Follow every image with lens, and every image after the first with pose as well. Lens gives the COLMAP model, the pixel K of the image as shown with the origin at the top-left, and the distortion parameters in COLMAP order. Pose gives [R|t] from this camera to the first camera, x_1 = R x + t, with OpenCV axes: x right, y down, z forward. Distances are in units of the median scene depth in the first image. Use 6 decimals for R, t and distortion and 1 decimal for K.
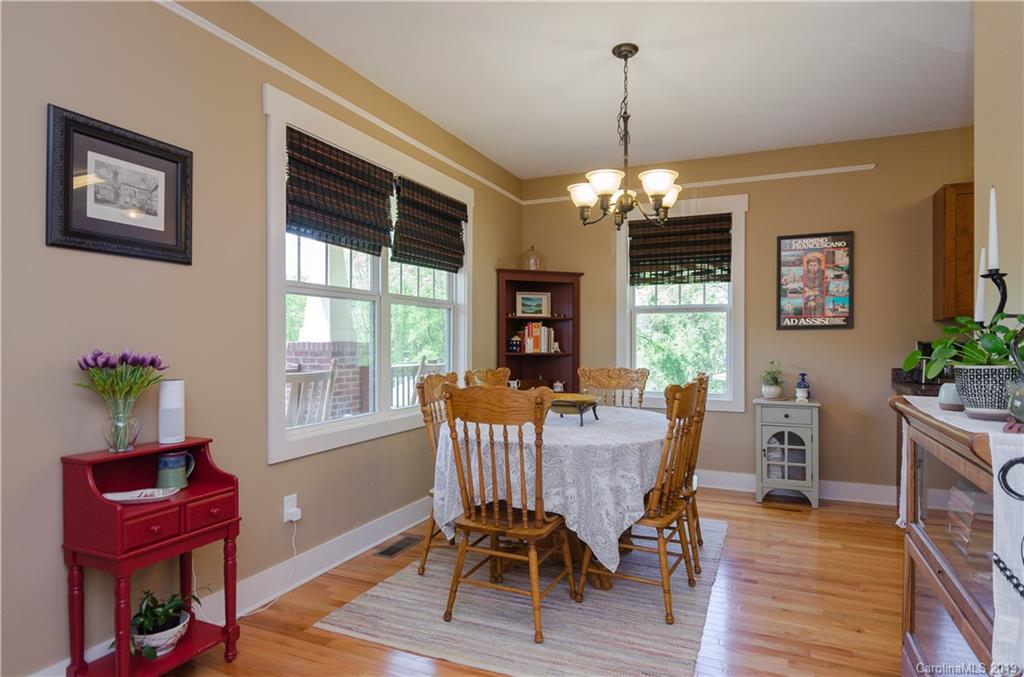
lens RADIAL K [[593.6, 0, 527.2], [0, 593.6, 342.5], [0, 0, 1]] dist [-0.001647, -0.000592]
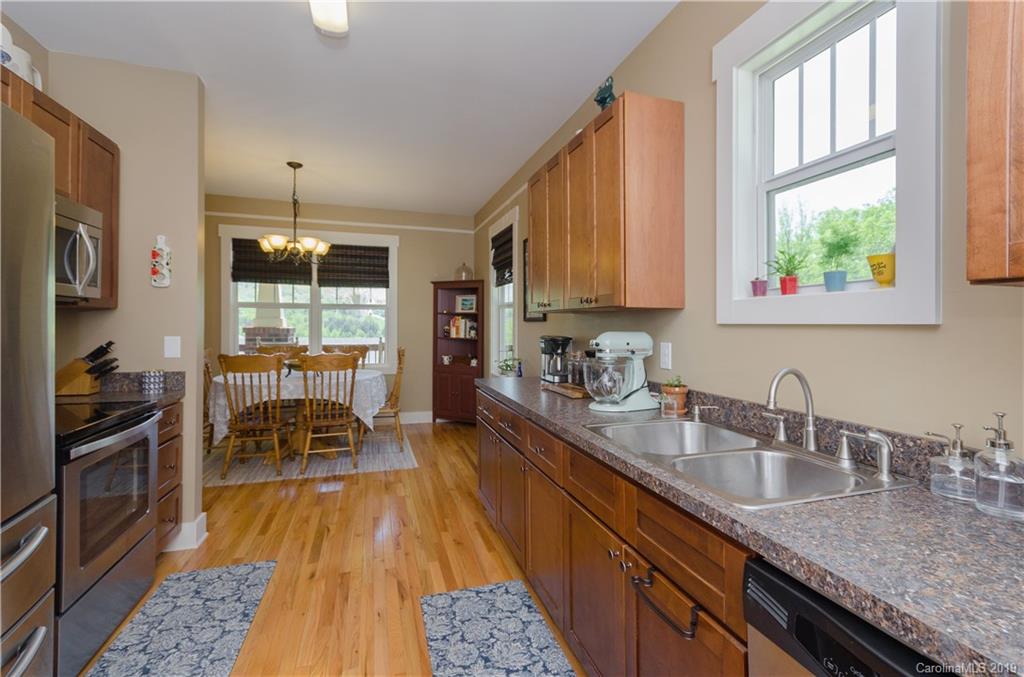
lens RADIAL K [[466.2, 0, 512.0], [0, 466.2, 338.5], [0, 0, 1]] dist [0.002668, 0.000648]
pose [[0.653716, 0.027213, -0.756250, 1.053374], [-0.006537, 0.999519, 0.030315, -0.017326], [0.756711, -0.014874, 0.653580, 0.386288]]
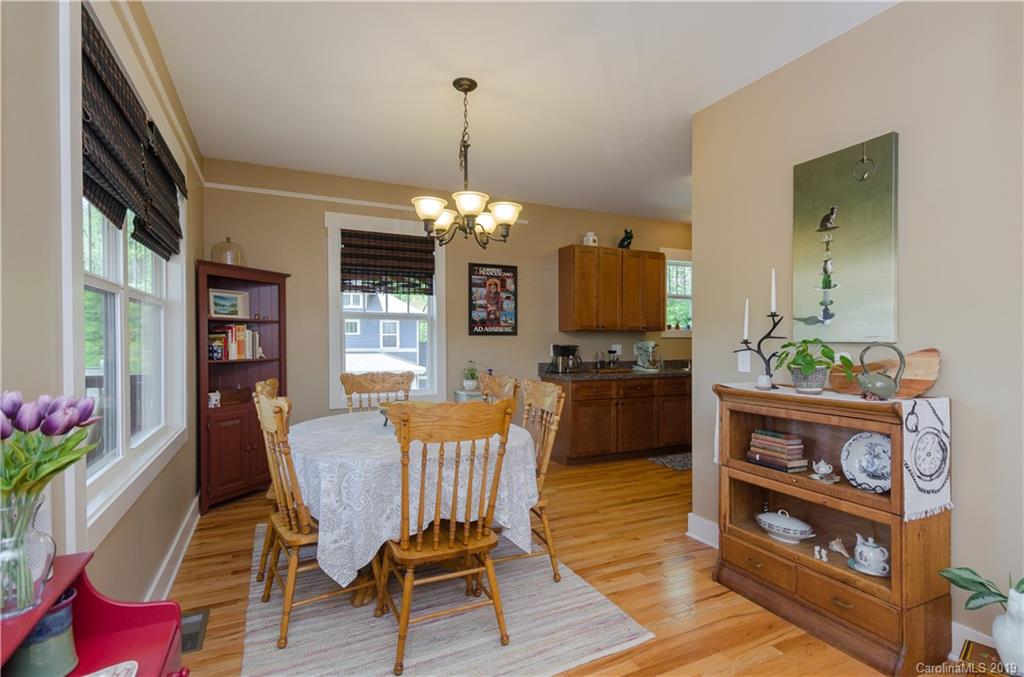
lens RADIAL K [[494.1, 0, 541.6], [0, 494.1, 344.4], [0, 0, 1]] dist [0.004529, 0.000306]
pose [[0.638239, -0.007789, 0.769799, -0.292066], [0.000316, 0.999951, 0.009856, -0.012949], [-0.769839, -0.006047, 0.638210, 0.195641]]
